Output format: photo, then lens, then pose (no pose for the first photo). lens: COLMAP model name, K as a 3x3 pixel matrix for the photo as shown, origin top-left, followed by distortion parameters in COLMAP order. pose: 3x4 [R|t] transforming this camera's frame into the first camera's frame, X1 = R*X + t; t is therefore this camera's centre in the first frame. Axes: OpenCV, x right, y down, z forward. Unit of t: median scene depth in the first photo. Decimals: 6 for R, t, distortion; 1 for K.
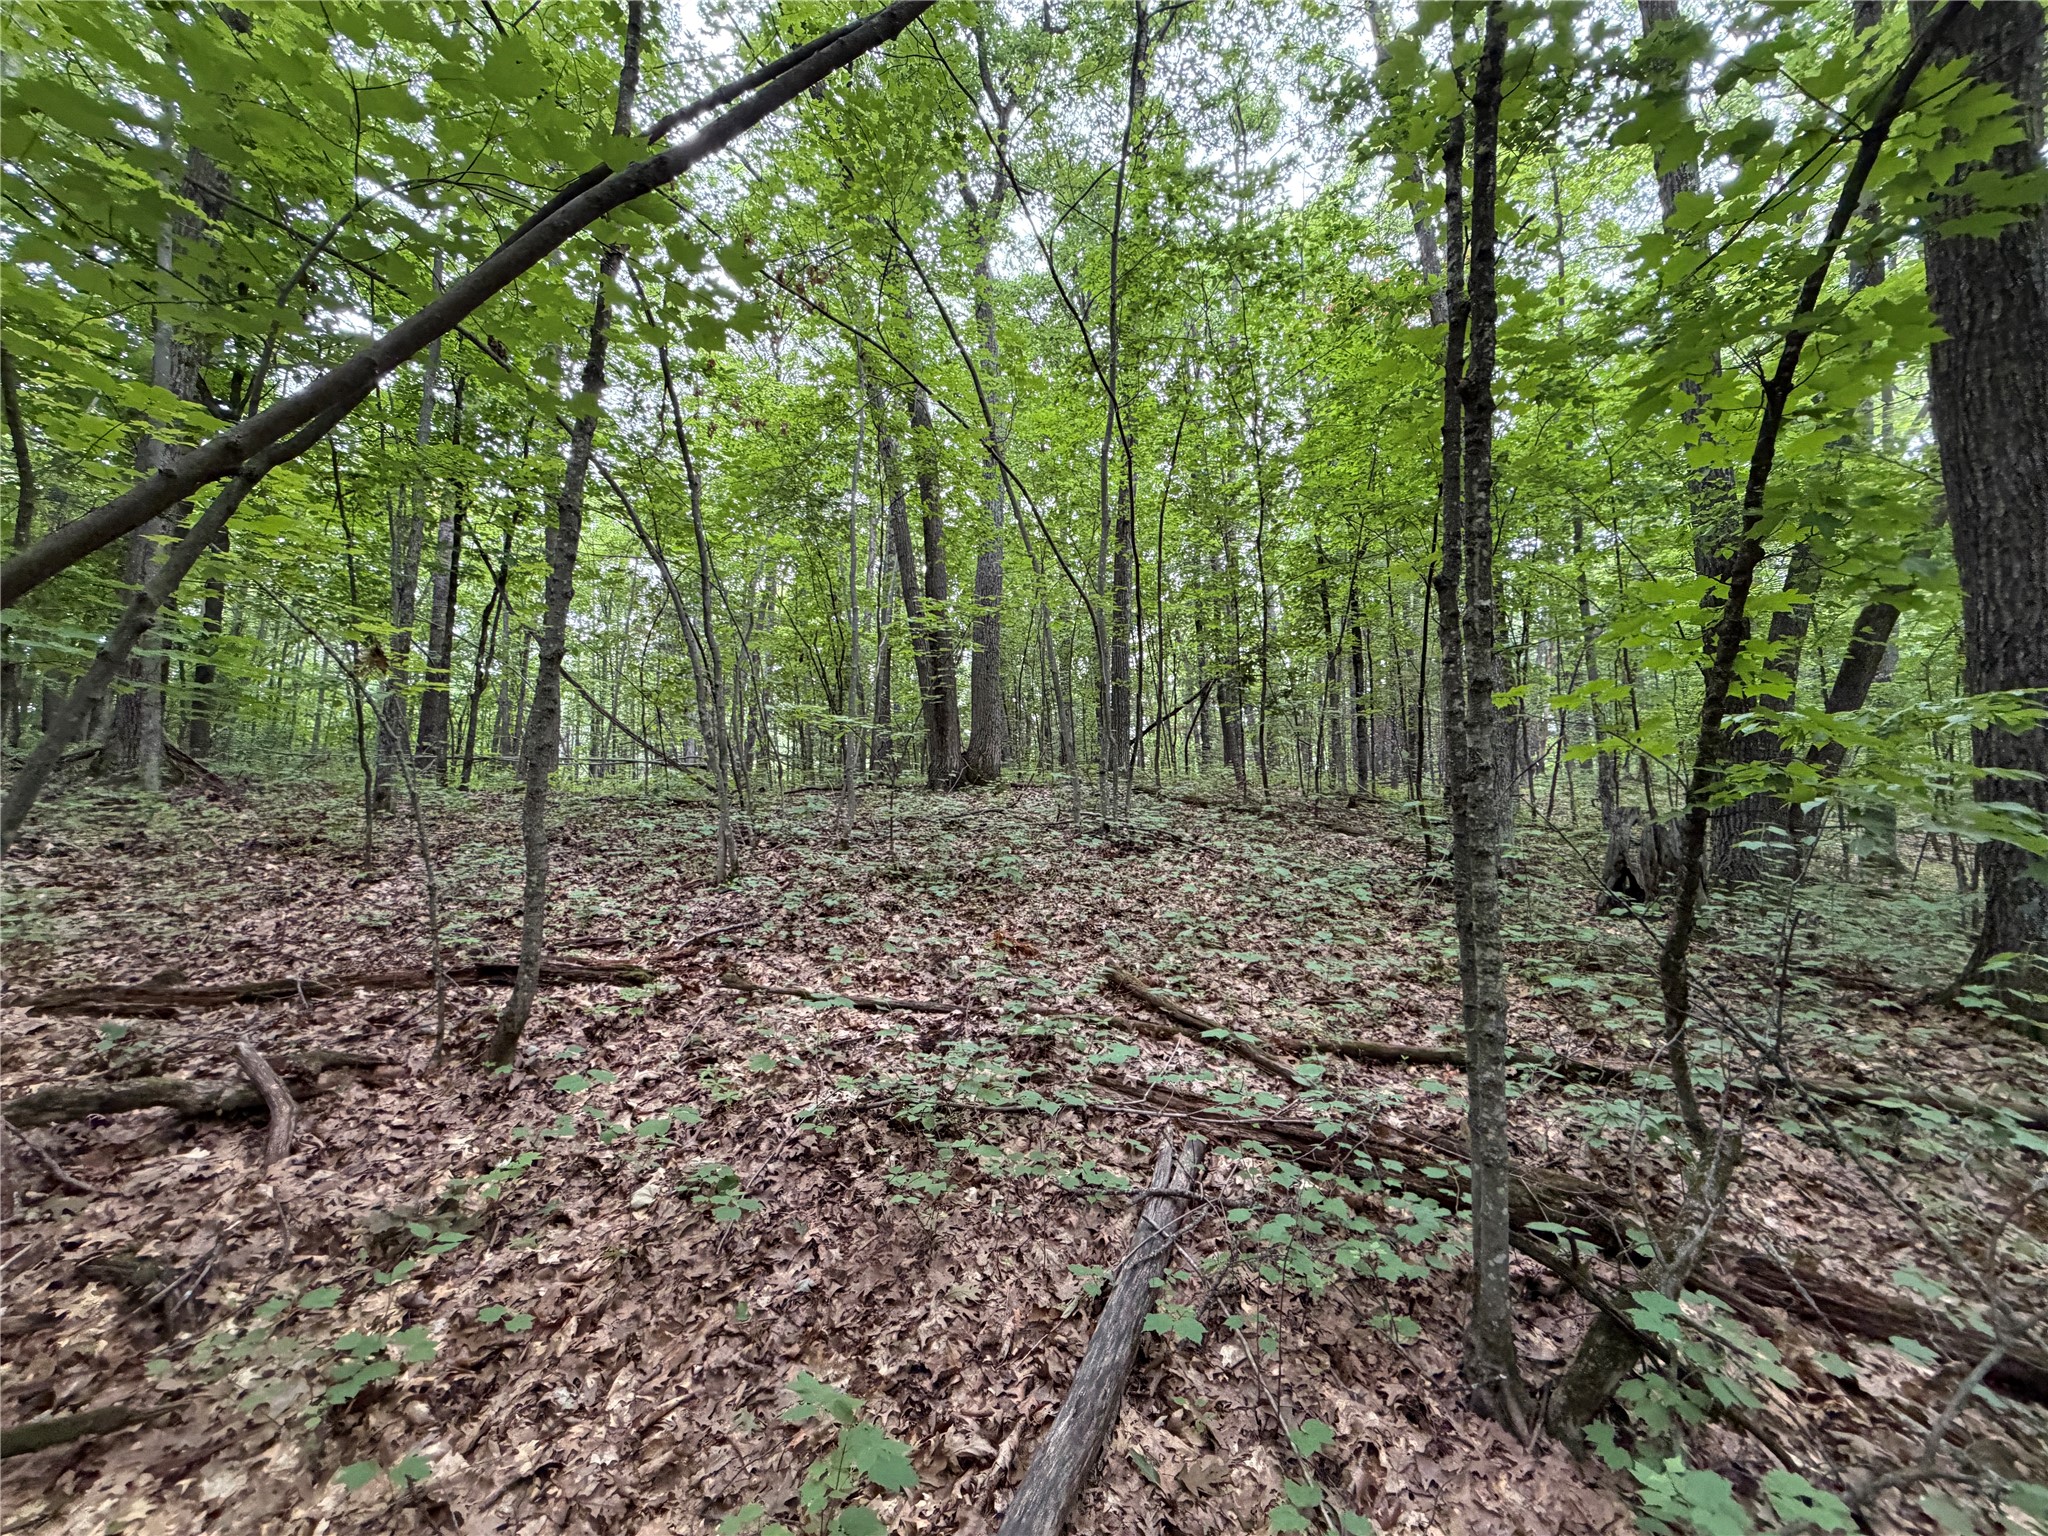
lens RADIAL K [[815.1, 0, 1027.8], [0, 815.1, 766.1], [0, 0, 1]] dist [0.000938, 0.000052]
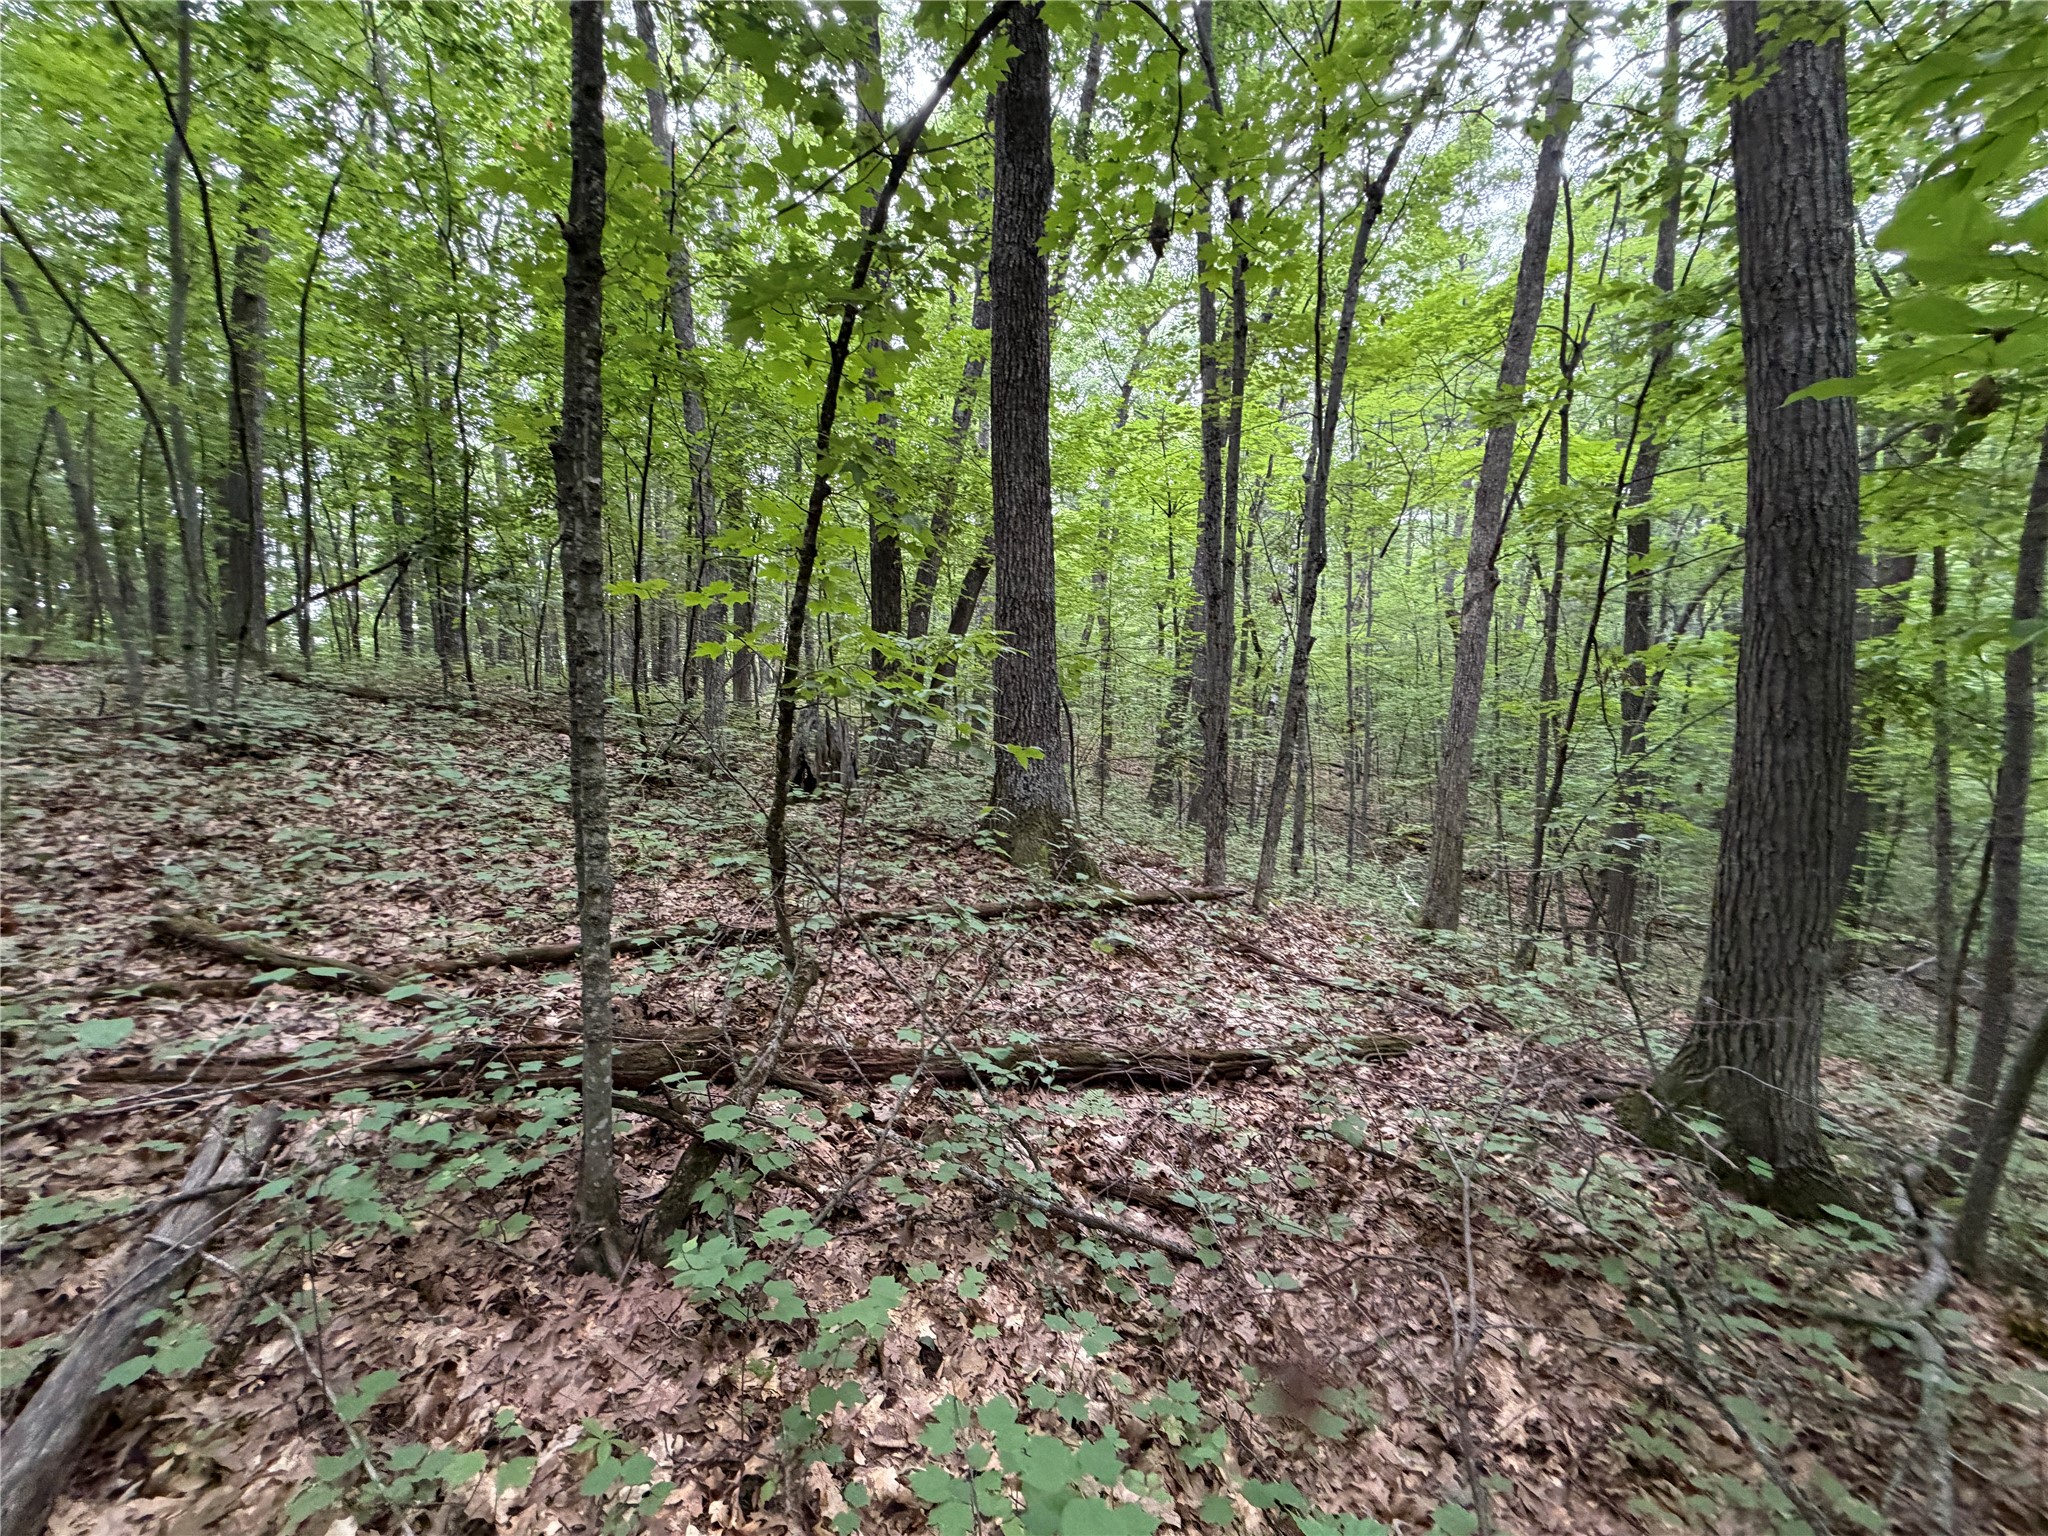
lens RADIAL K [[815.1, 0, 1021.4], [0, 815.1, 765.5], [0, 0, 1]] dist [0.000938, 0.000052]
pose [[0.658342, -0.029452, 0.752143, 0.099946], [-0.058782, 0.994171, 0.090381, 0.011574], [-0.750420, -0.103714, 0.652773, -0.026687]]
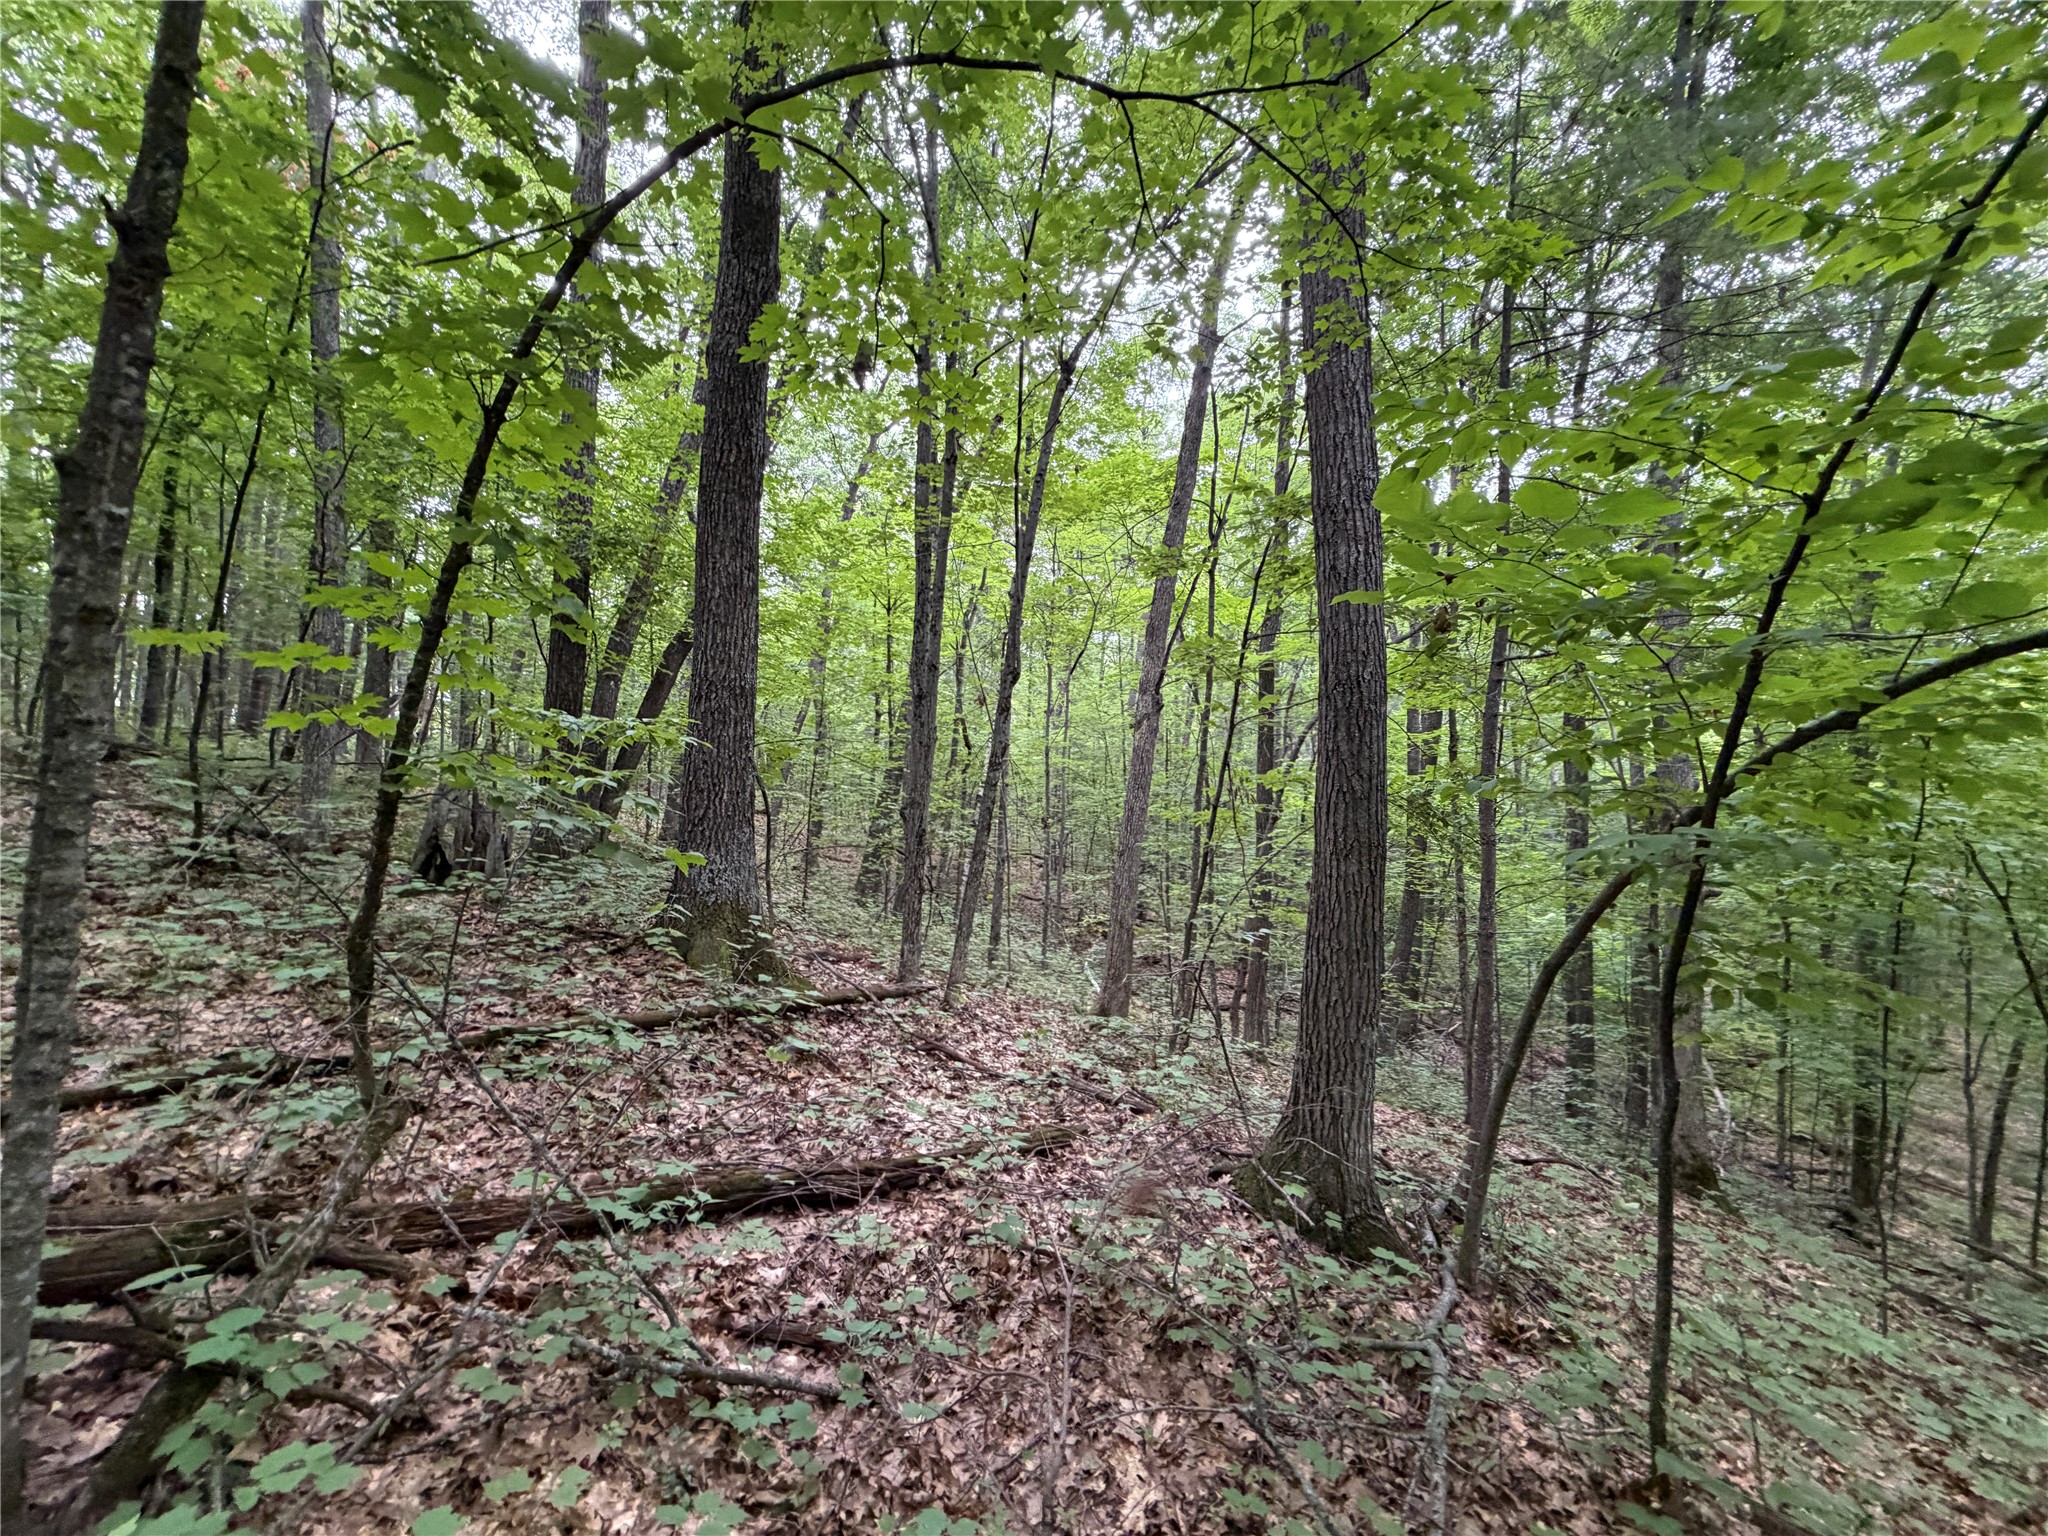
lens RADIAL K [[815.1, 0, 1019.3], [0, 815.1, 766.9], [0, 0, 1]] dist [0.000938, 0.000052]
pose [[0.365086, 0.081218, 0.927424, 0.110317], [-0.111806, 0.992802, -0.042930, -0.012960], [-0.924236, -0.088019, 0.371539, -0.061819]]
